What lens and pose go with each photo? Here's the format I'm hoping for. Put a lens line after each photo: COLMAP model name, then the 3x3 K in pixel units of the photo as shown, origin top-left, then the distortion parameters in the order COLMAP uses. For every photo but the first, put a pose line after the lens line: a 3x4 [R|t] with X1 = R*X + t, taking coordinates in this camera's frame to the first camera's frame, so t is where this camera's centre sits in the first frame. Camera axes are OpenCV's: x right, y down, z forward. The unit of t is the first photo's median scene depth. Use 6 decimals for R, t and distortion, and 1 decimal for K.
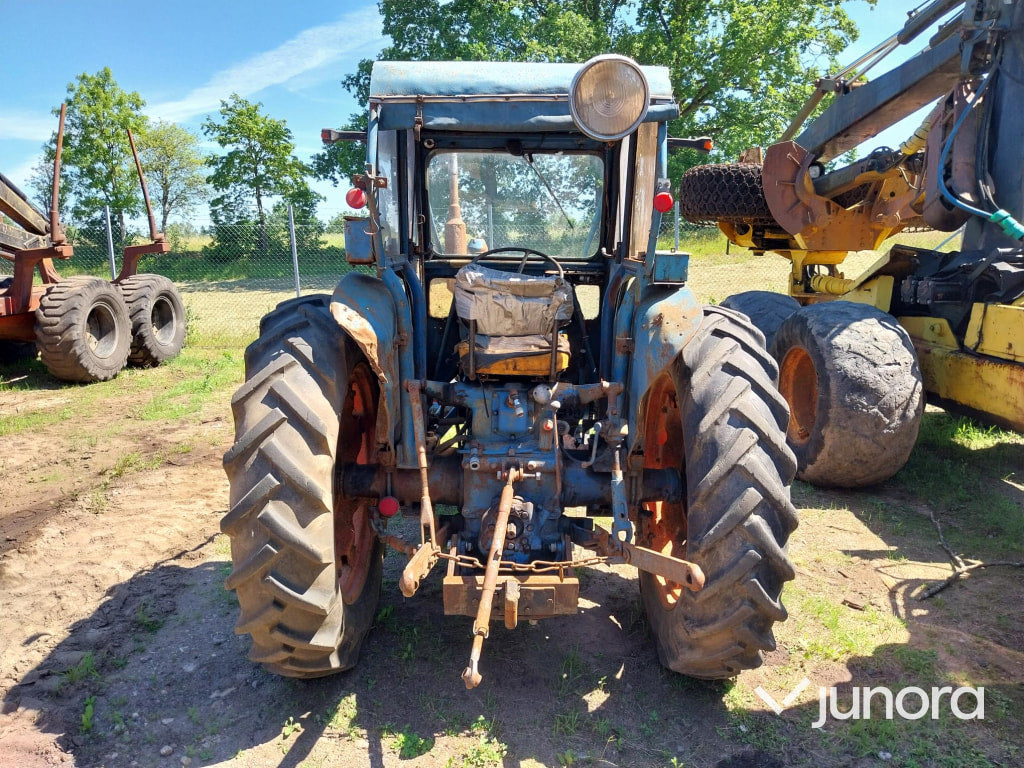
lens RADIAL K [[773.1, 0, 512.0], [0, 773.1, 384.0], [0, 0, 1]] dist [0.072481, -0.115303]
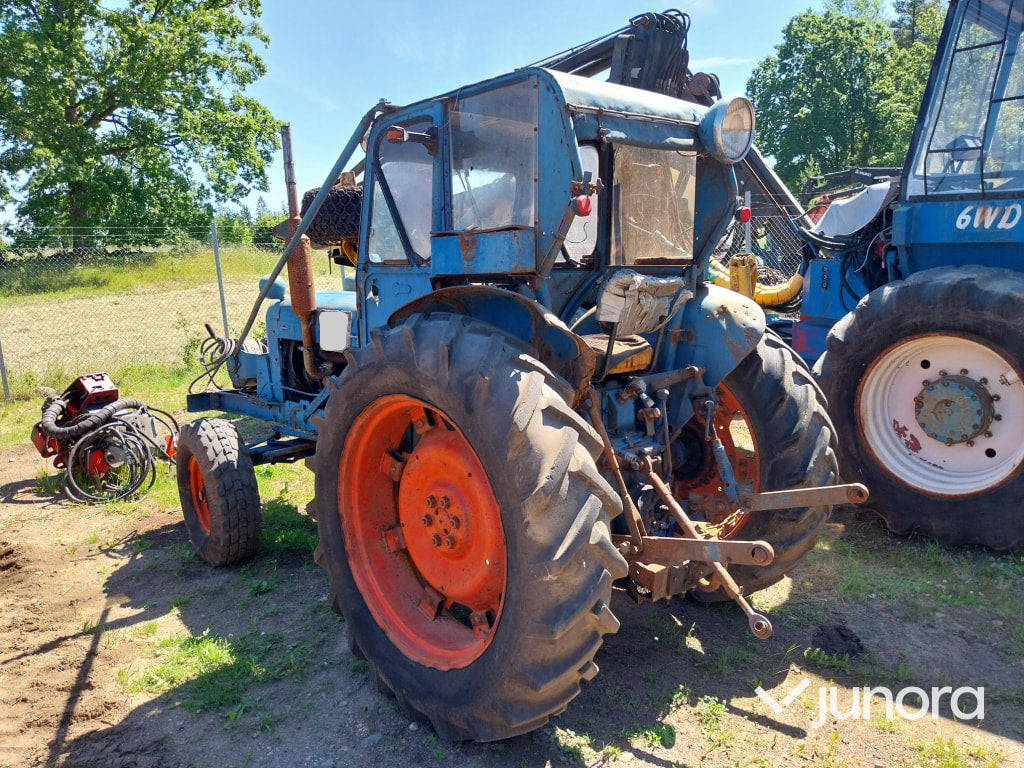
lens RADIAL K [[779.2, 0, 525.5], [0, 779.2, 377.5], [0, 0, 1]] dist [0.069262, -0.100746]
pose [[0.718531, -0.117632, 0.685475, -0.842967], [0.146782, 0.989042, 0.015865, -0.041166], [-0.679830, 0.089216, 0.727923, 0.301387]]
